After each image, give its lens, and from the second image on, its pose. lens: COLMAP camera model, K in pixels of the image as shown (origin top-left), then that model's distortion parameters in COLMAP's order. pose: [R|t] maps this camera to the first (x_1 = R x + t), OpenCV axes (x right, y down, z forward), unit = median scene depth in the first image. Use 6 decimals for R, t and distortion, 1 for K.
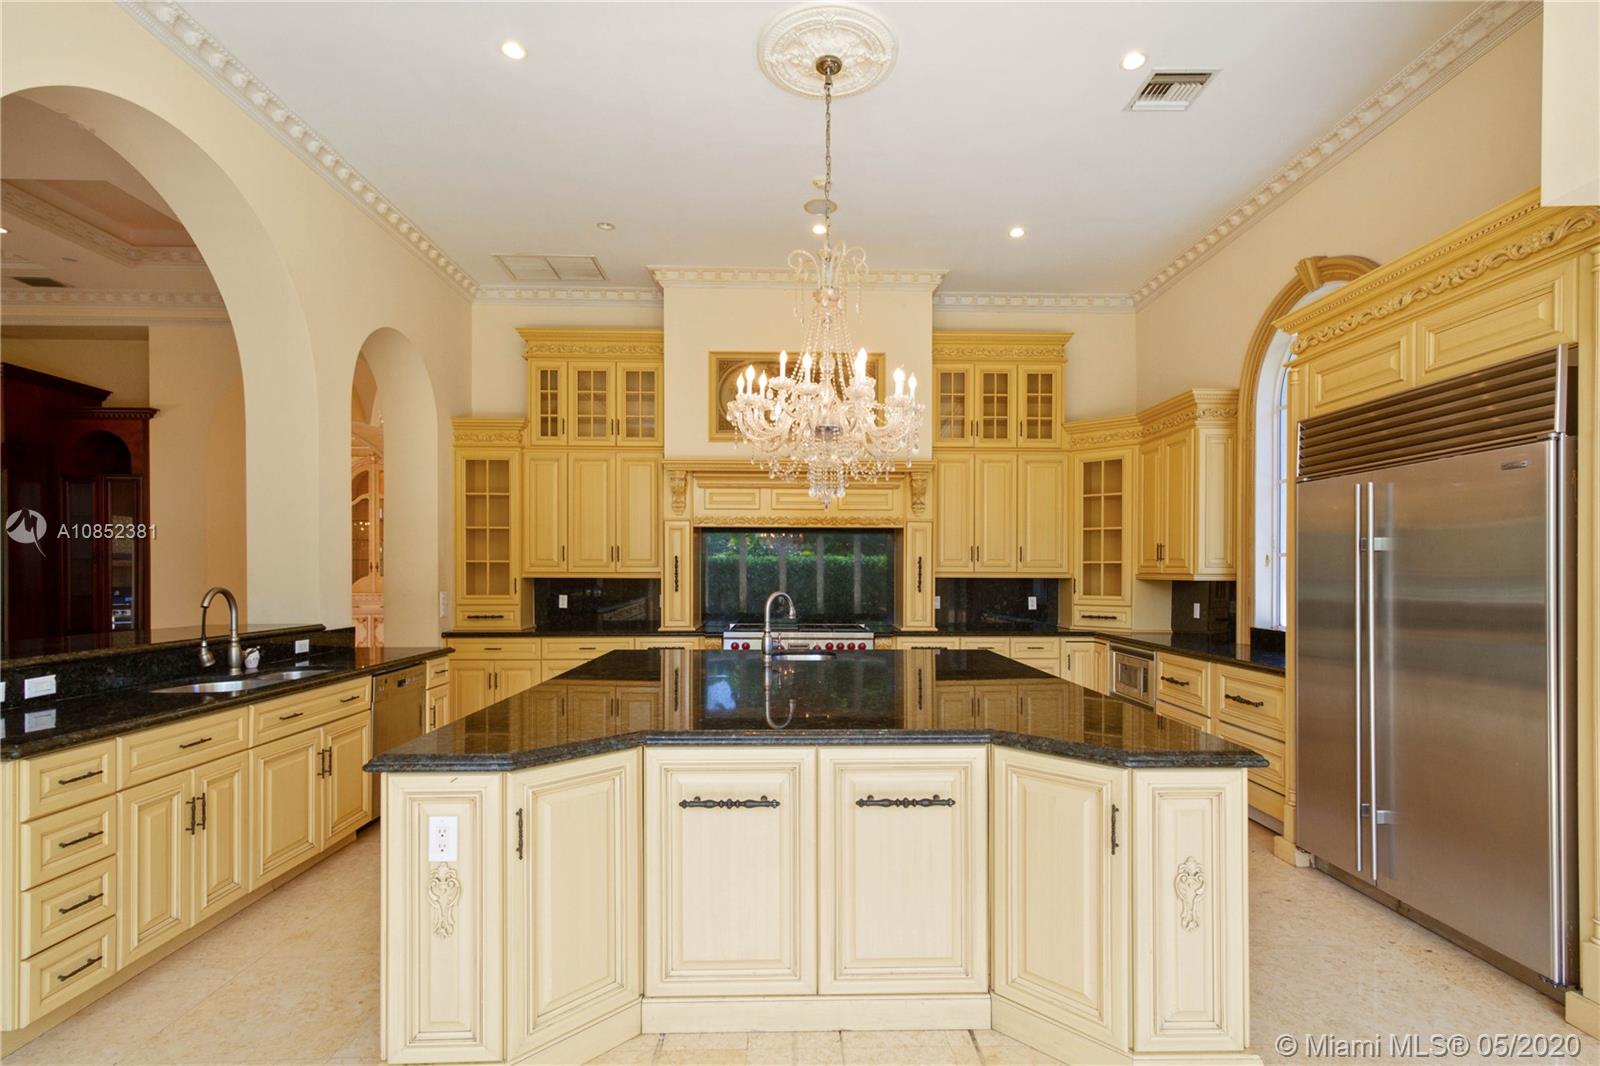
lens RADIAL K [[761.2, 0, 824.5], [0, 761.2, 573.5], [0, 0, 1]] dist [-0.008277, -0.006018]
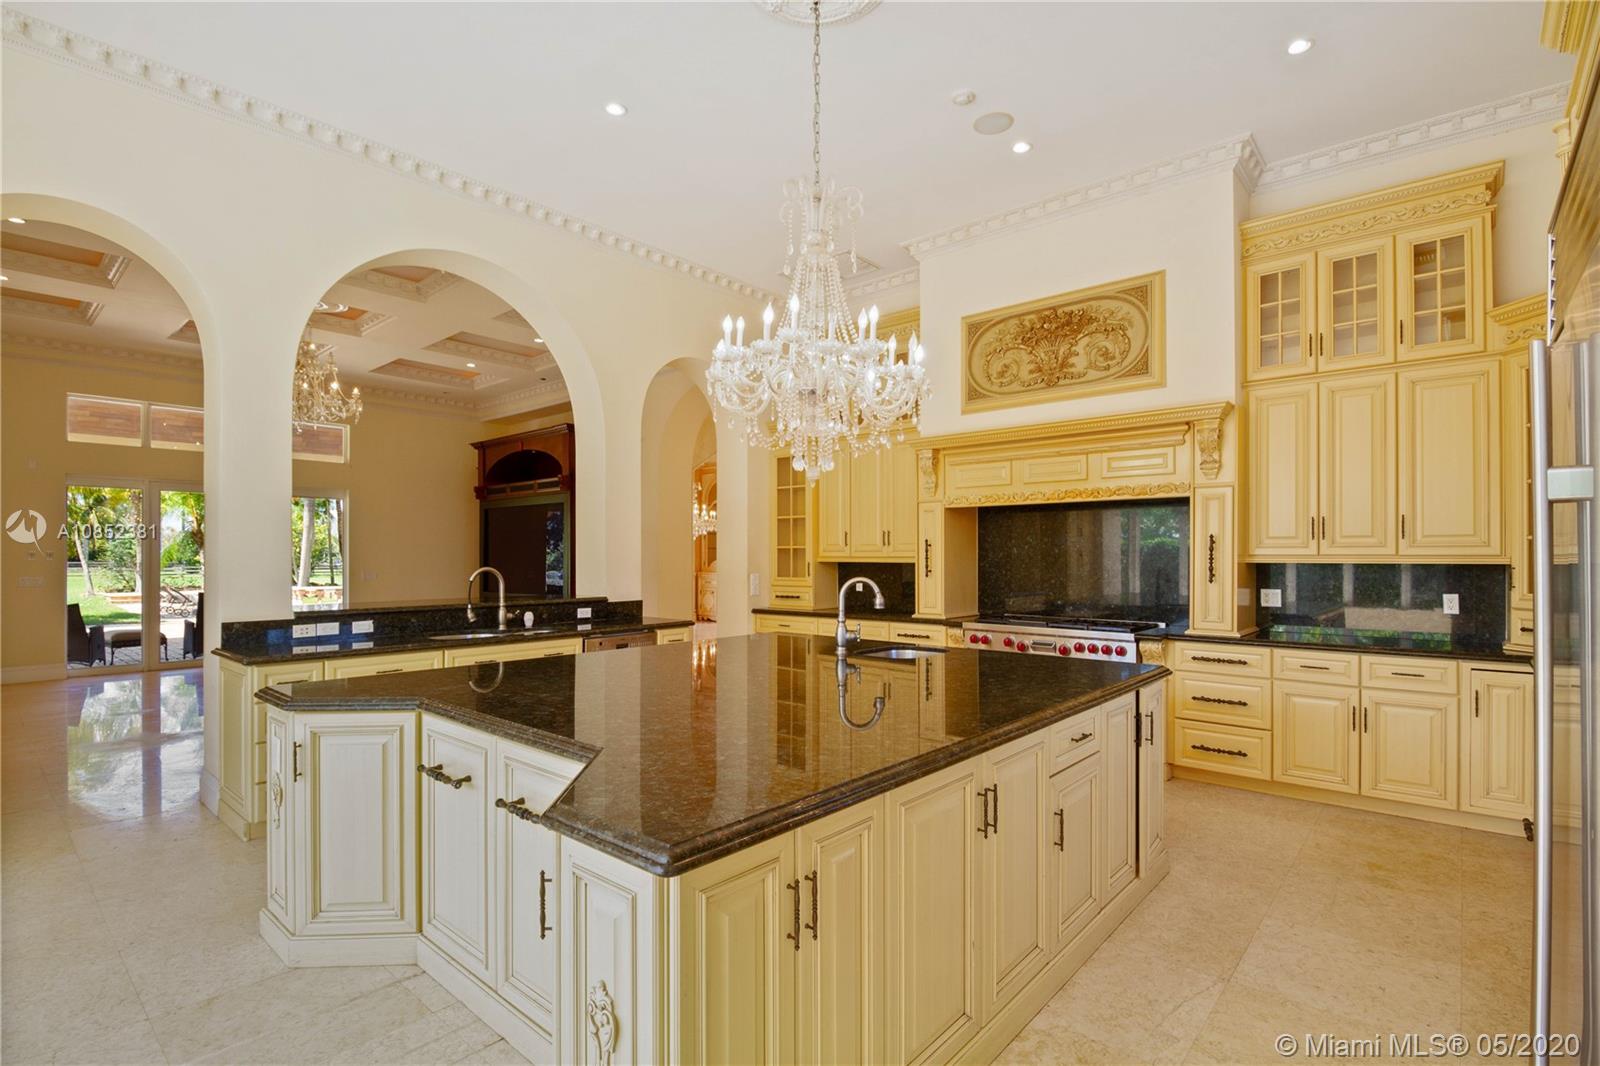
lens RADIAL K [[761.2, 0, 808.3], [0, 761.2, 547.1], [0, 0, 1]] dist [-0.008277, -0.006018]
pose [[0.728472, -0.010360, -0.684997, 0.342792], [0.000600, 0.999895, -0.014485, 0.000479], [0.685075, 0.010141, 0.728402, 0.201879]]
